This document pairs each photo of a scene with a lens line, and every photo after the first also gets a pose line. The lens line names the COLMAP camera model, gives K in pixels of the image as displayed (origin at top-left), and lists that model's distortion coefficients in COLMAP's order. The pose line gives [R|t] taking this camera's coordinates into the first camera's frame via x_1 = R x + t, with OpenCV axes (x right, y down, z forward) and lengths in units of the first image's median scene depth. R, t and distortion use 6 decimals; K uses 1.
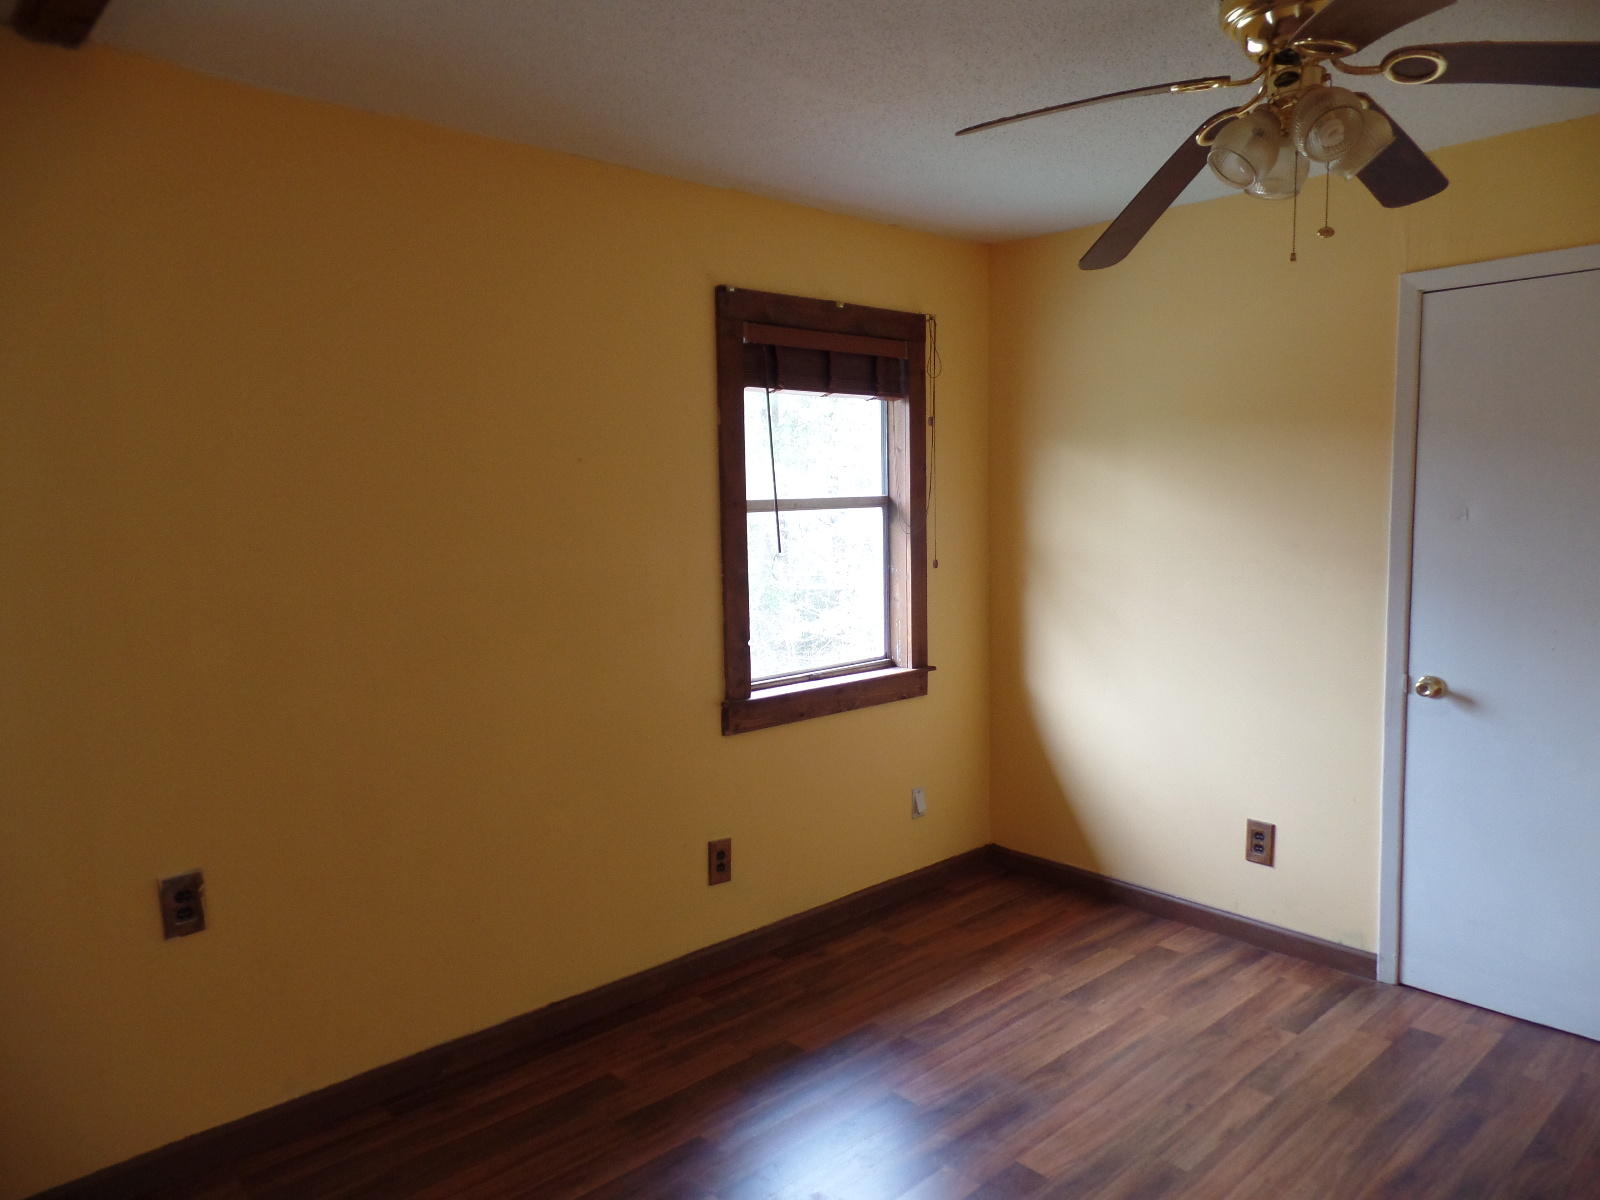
lens RADIAL K [[1093.5, 0, 800.0], [0, 1093.5, 600.0], [0, 0, 1]] dist [-0.008580, 0.006260]
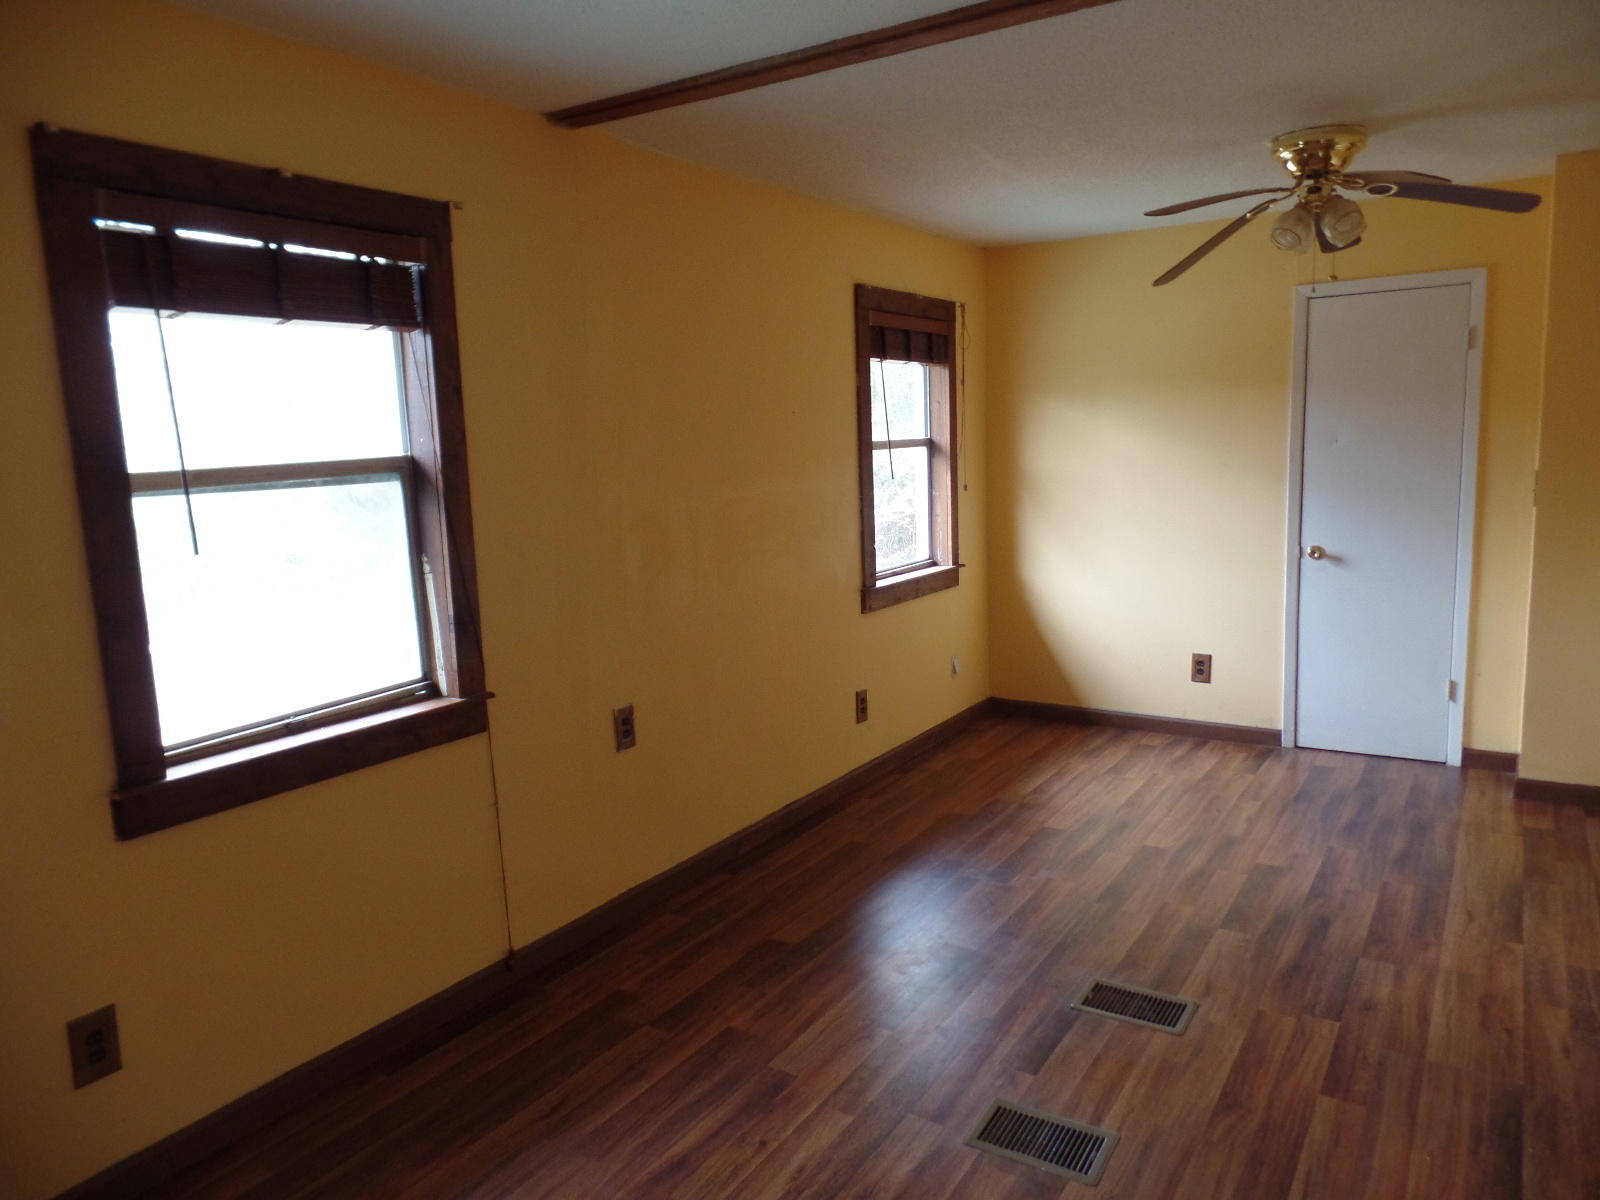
lens RADIAL K [[1108.1, 0, 800.0], [0, 1108.1, 600.0], [0, 0, 1]] dist [-0.000953, 0.032267]
pose [[0.966153, -0.052993, 0.252470, -0.493355], [0.042622, 0.998014, 0.046374, 0.038391], [-0.254426, -0.034044, 0.966493, -0.321571]]
